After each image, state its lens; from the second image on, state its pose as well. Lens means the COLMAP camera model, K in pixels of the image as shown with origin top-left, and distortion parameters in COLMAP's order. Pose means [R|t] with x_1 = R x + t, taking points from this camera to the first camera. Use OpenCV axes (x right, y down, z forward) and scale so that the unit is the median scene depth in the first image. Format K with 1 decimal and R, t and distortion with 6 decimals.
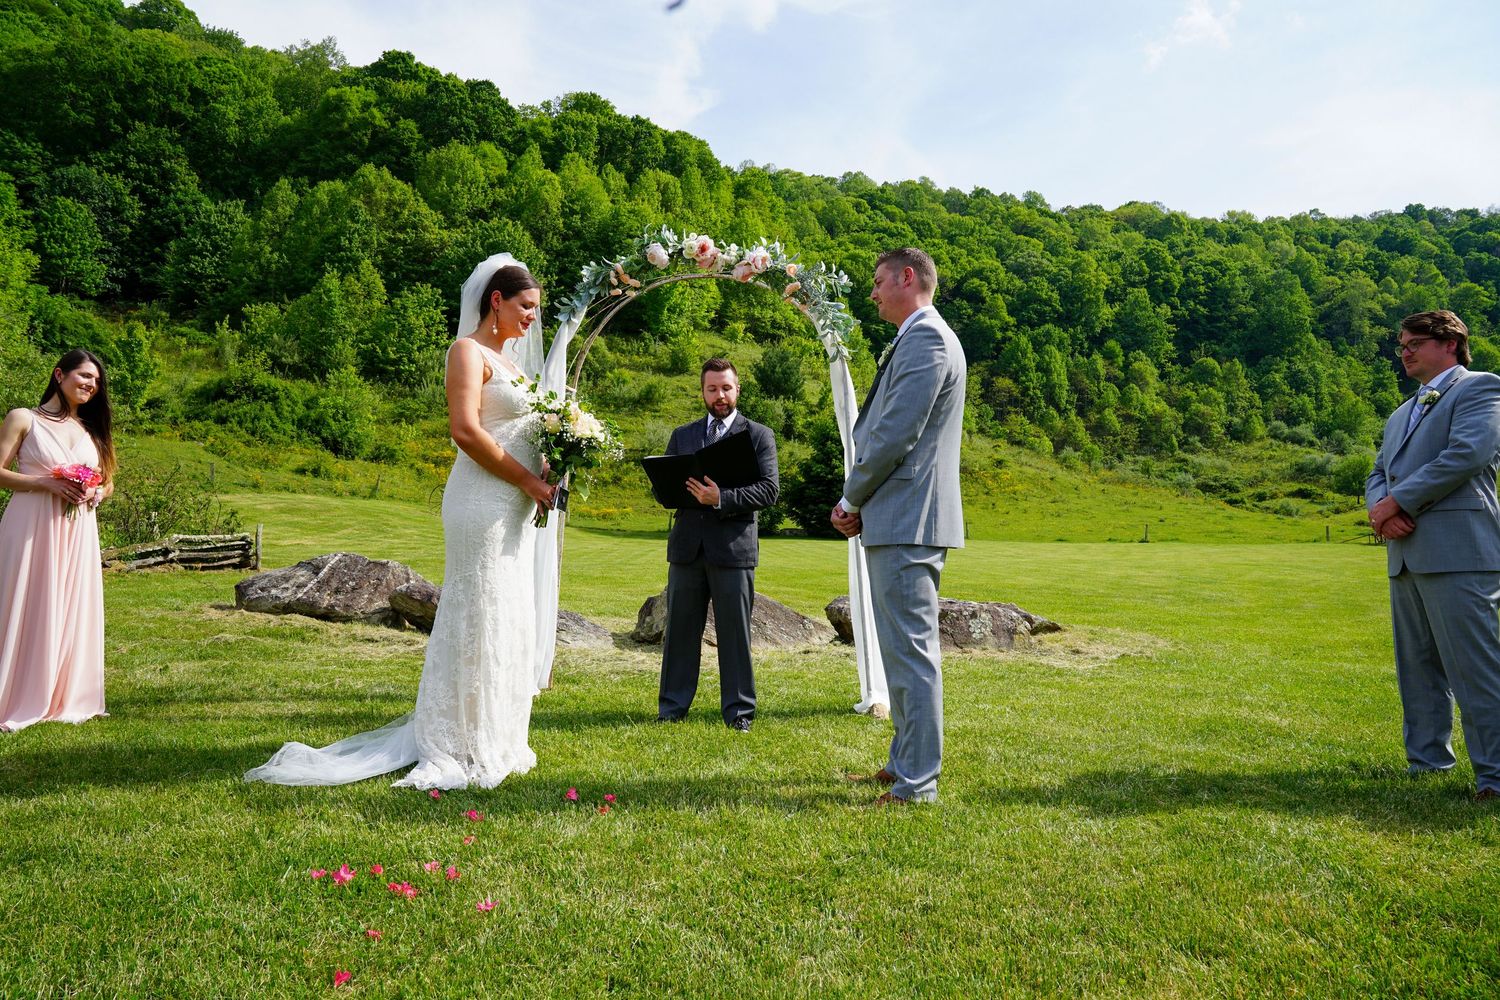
lens RADIAL K [[1061.3, 0, 742.4], [0, 1061.3, 500.6], [0, 0, 1]] dist [-0.125130, 0.085201]
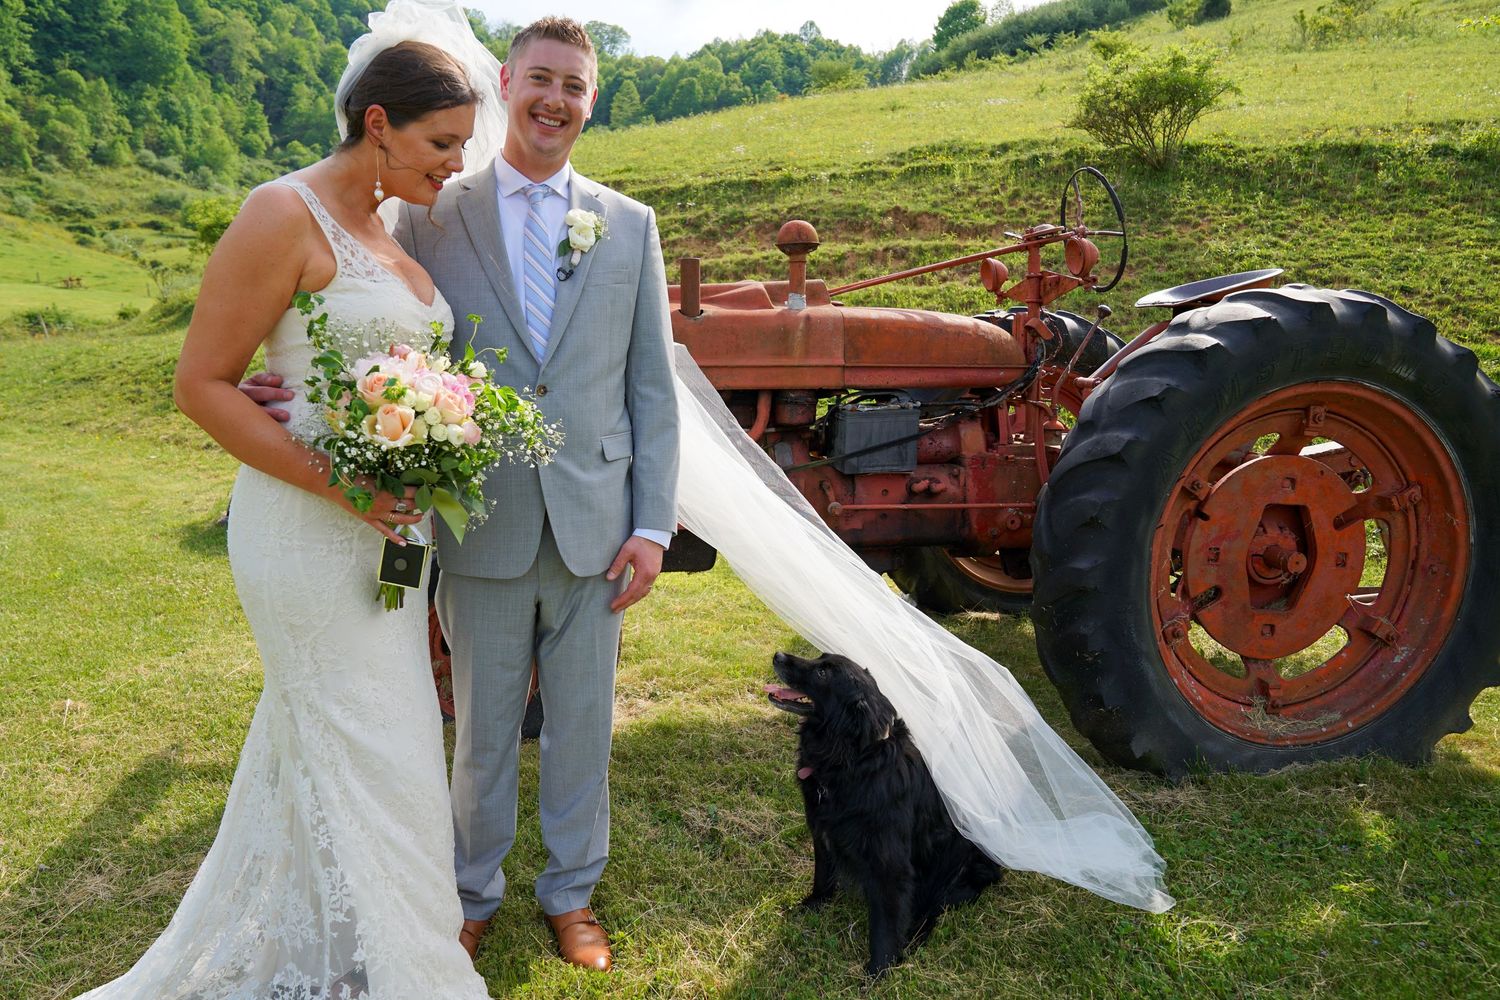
lens RADIAL K [[1030.6, 0, 787.6], [0, 1030.6, 517.7], [0, 0, 1]] dist [-0.117550, 0.072704]
pose [[0.546973, -0.142608, 0.824914, -0.018118], [-0.103887, 0.966204, 0.235917, -0.027395], [-0.830679, -0.214739, 0.513672, -0.220052]]
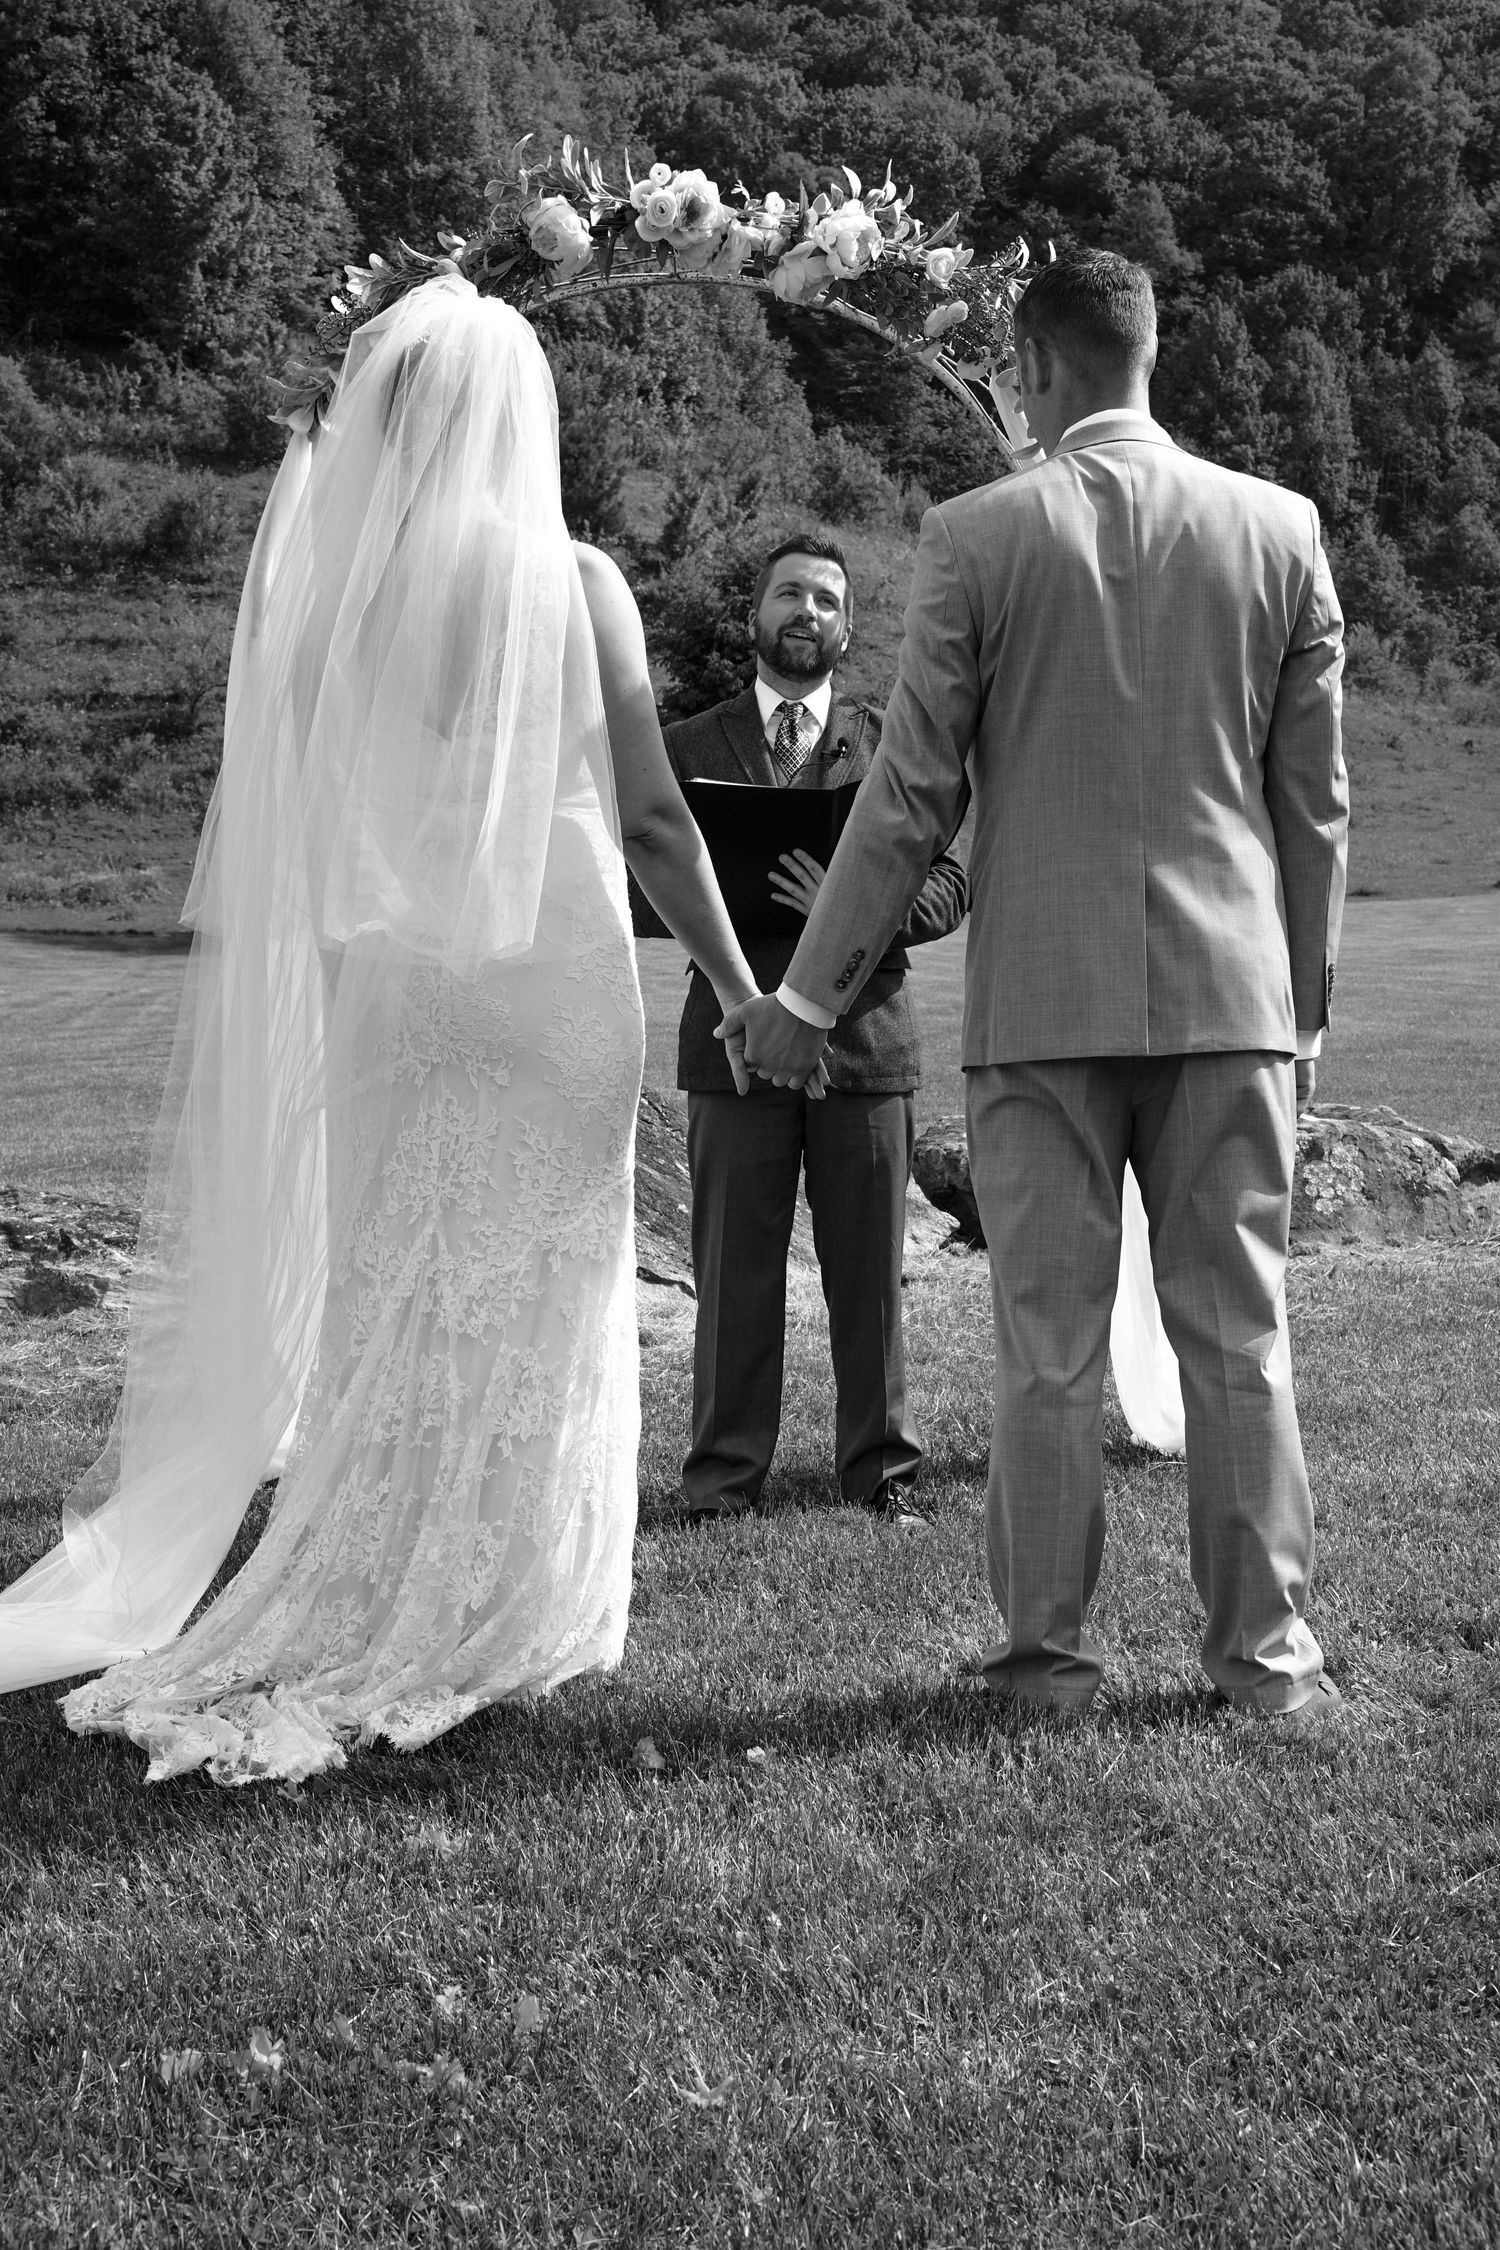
lens RADIAL K [[2943.1, 0, 744.8], [0, 2943.1, 1125.1], [0, 0, 1]] dist [0.198916, 0.000000]
pose [[0.993550, -0.061821, 0.095064, -0.004000], [0.051586, 0.992964, 0.106591, -0.001158], [-0.100984, -0.101000, 0.989748, -0.001099]]
